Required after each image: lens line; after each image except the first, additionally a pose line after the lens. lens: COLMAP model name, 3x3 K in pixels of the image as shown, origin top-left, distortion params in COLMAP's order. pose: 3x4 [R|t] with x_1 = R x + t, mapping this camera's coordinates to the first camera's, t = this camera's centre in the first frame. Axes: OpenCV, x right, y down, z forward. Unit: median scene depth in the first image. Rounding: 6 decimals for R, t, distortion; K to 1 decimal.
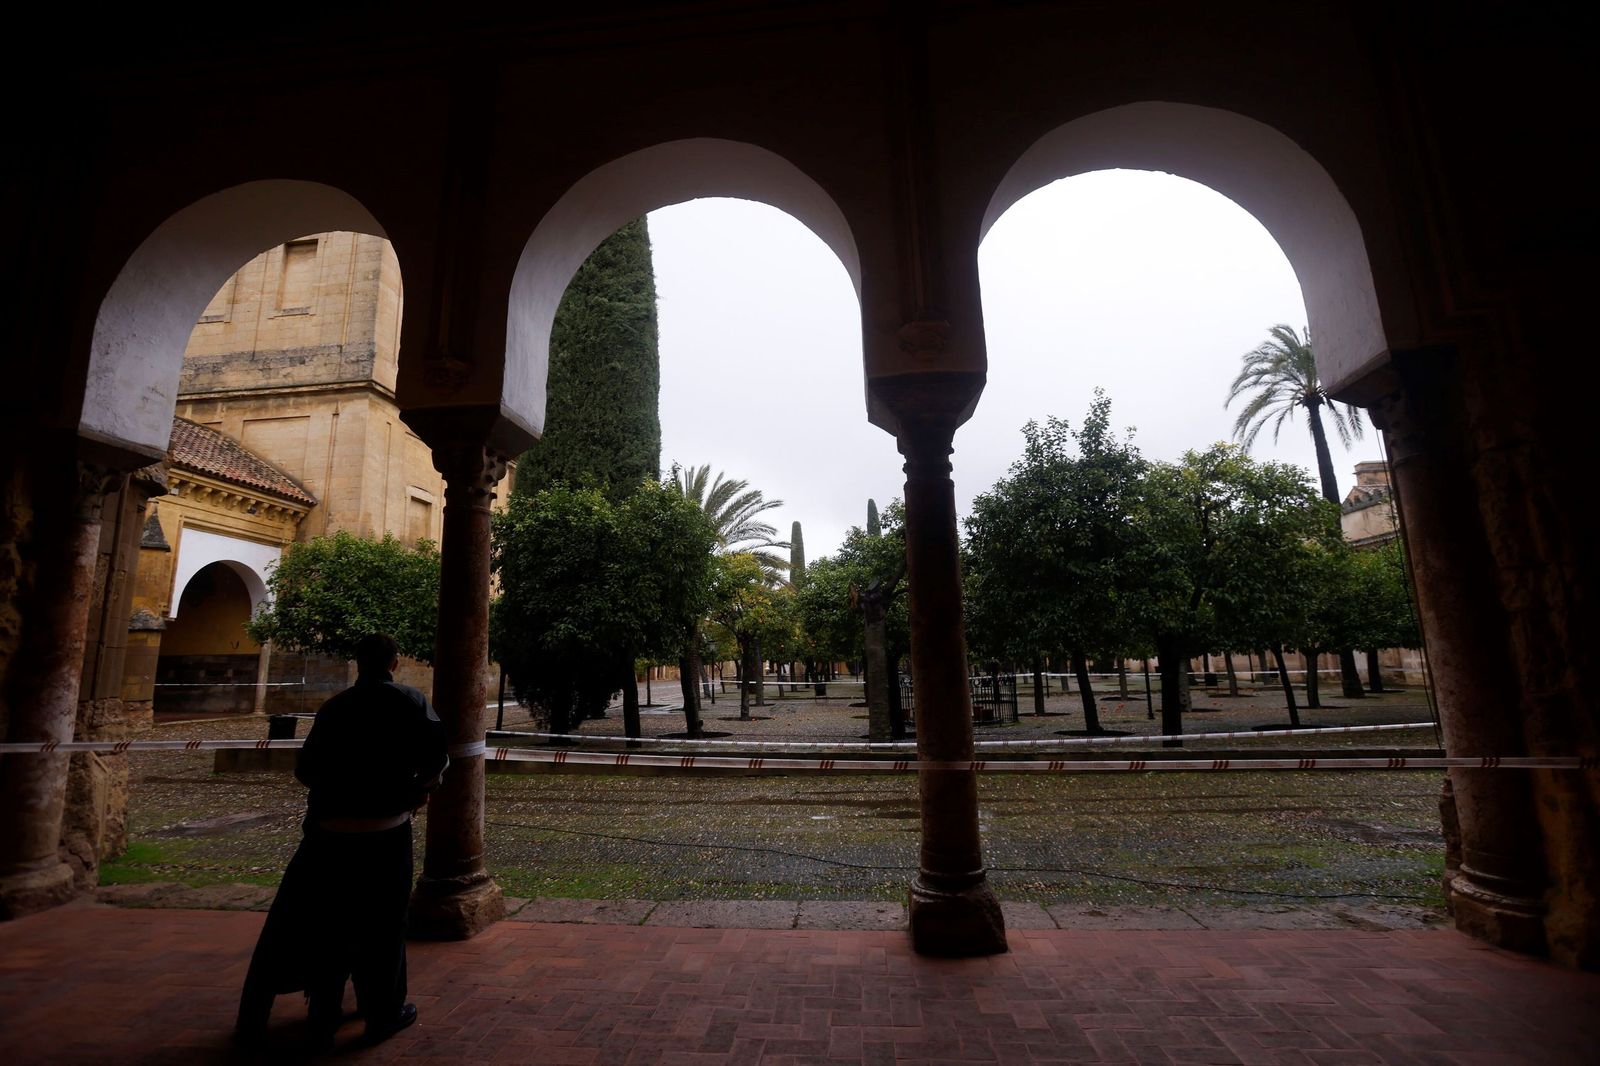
lens RADIAL K [[721.9, 0, 802.5], [0, 721.9, 525.6], [0, 0, 1]] dist [-0.072922, 0.027095]
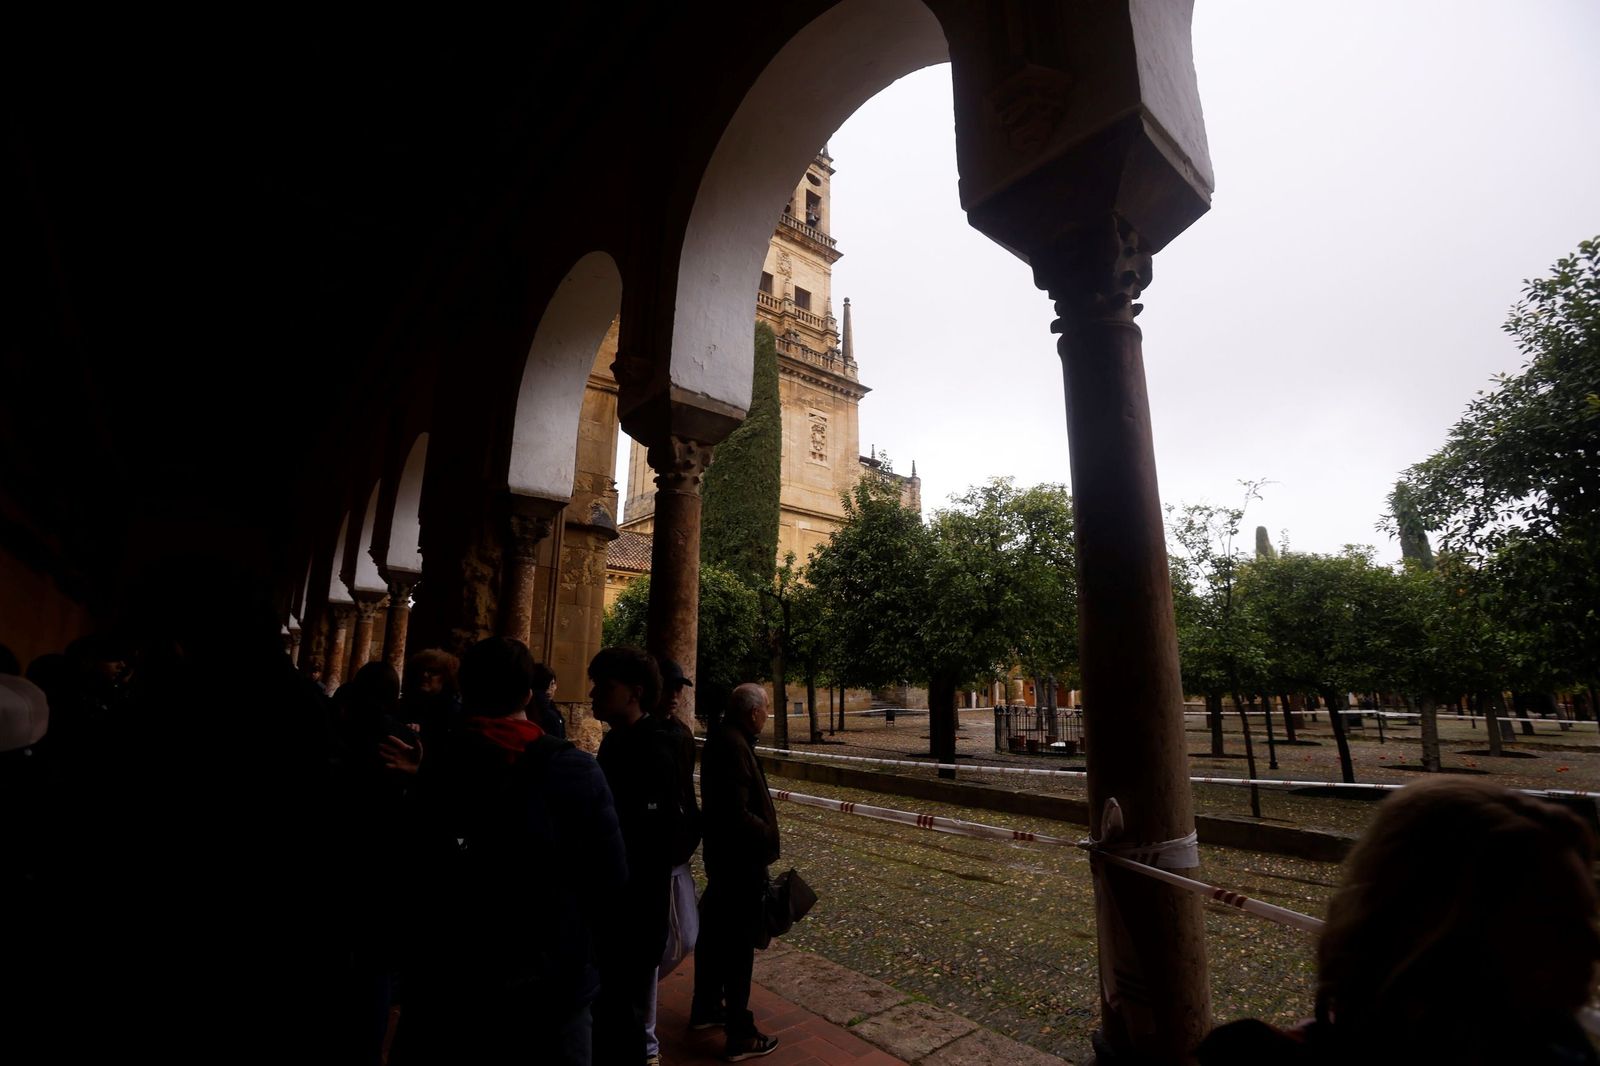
lens RADIAL K [[721.9, 0, 801.2], [0, 721.9, 529.7], [0, 0, 1]] dist [-0.072922, 0.027095]
pose [[0.717251, -0.124503, -0.685601, 0.669338], [0.104529, 0.991999, -0.070790, -0.000636], [0.688930, -0.020891, 0.724527, 0.039349]]
